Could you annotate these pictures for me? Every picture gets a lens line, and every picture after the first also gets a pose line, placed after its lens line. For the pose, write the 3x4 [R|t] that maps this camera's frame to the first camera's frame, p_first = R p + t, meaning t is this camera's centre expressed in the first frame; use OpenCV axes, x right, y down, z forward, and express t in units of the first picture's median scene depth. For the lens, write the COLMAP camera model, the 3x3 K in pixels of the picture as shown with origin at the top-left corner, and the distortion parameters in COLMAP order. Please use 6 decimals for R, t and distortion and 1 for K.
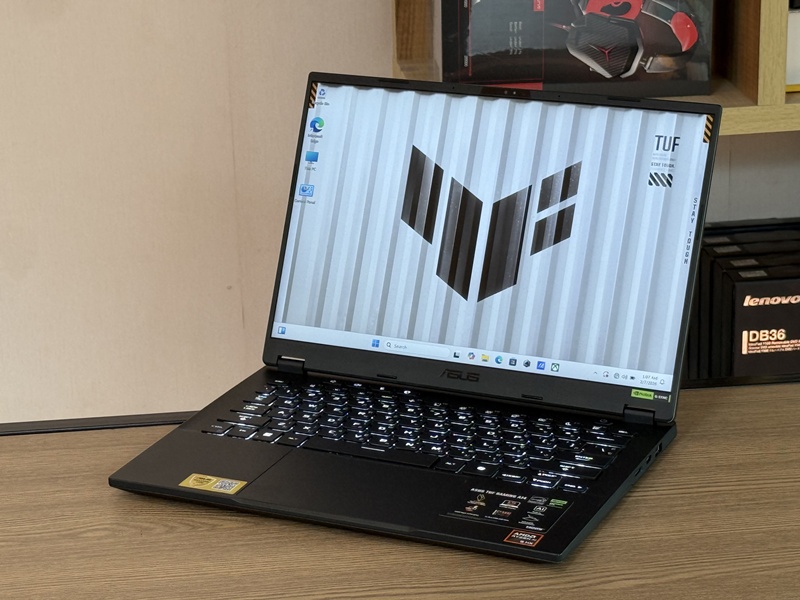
lens RADIAL K [[2236.3, 0, 397.6], [0, 2236.3, 303.0], [0, 0, 1]] dist [0.108749, 0.000000]
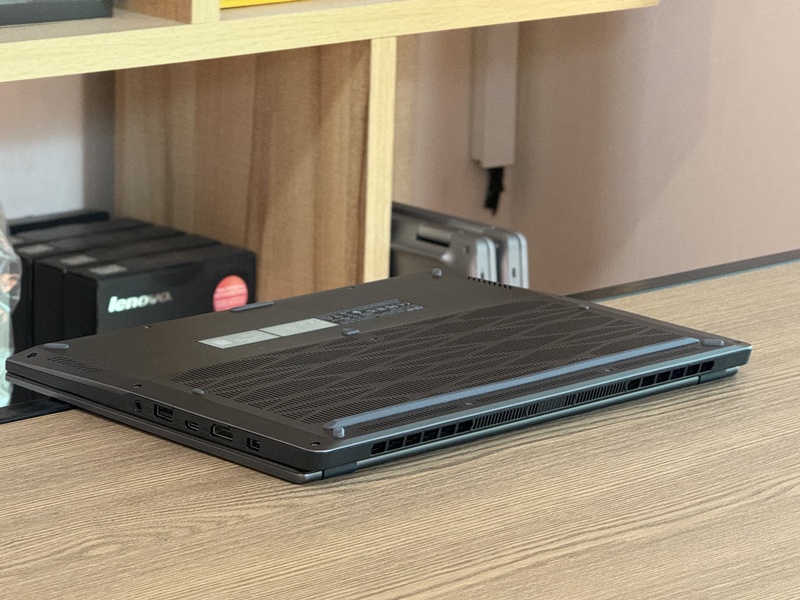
lens RADIAL K [[3042.1, 0, 401.8], [0, 3042.1, 304.9], [0, 0, 1]] dist [0.200752, 0.000000]
pose [[0.787532, -0.088812, 0.609841, -0.542210], [0.137166, 0.990000, -0.032957, 0.064206], [-0.600815, 0.109604, 0.791838, 0.190733]]
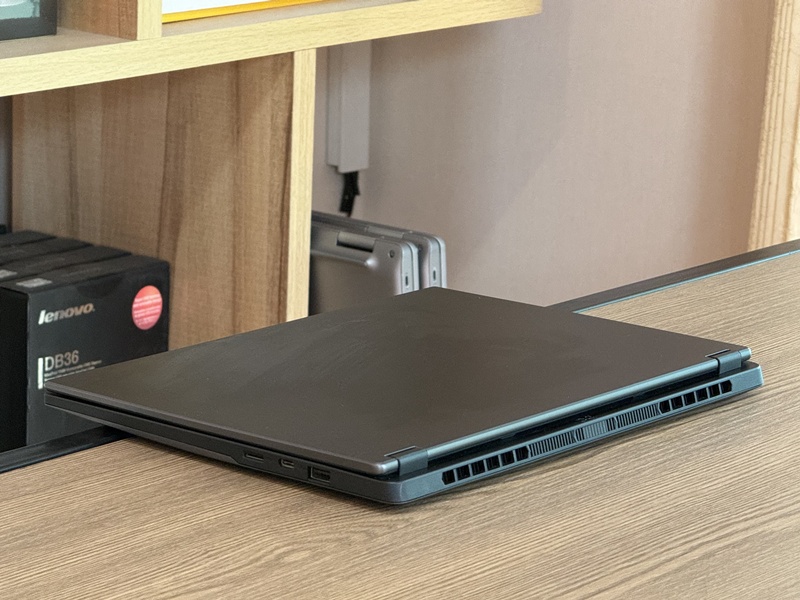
lens RADIAL K [[3042.1, 0, 377.7], [0, 3042.1, 265.4], [0, 0, 1]] dist [0.200752, 0.000000]
pose [[0.699962, -0.100991, 0.707003, -0.686119], [0.167046, 0.985642, -0.024590, 0.036472], [-0.694369, 0.135314, 0.706783, 0.266069]]
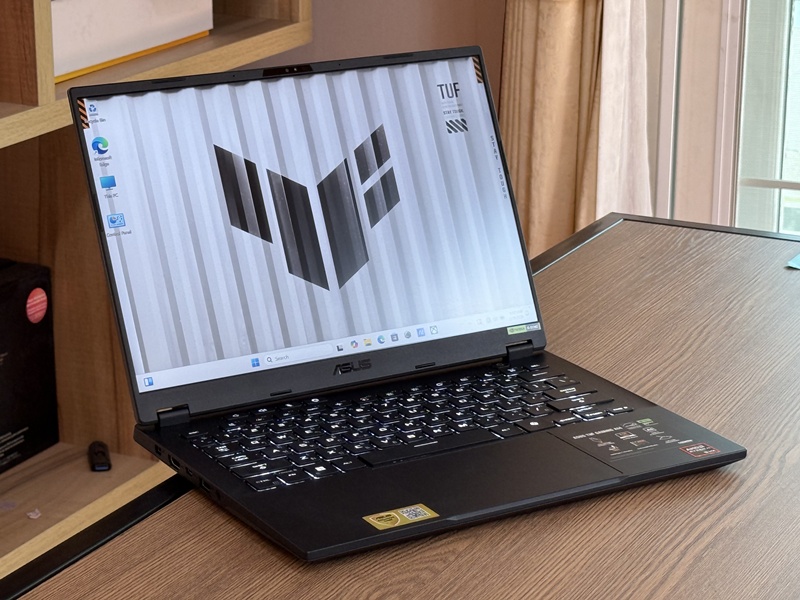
lens RADIAL K [[2236.3, 0, 393.3], [0, 2236.3, 298.2], [0, 0, 1]] dist [0.108749, 0.000000]
pose [[0.544079, -0.215729, 0.810826, -0.708852], [0.244098, 0.965278, 0.093029, -0.077871], [-0.802742, 0.147306, 0.577847, 0.429885]]
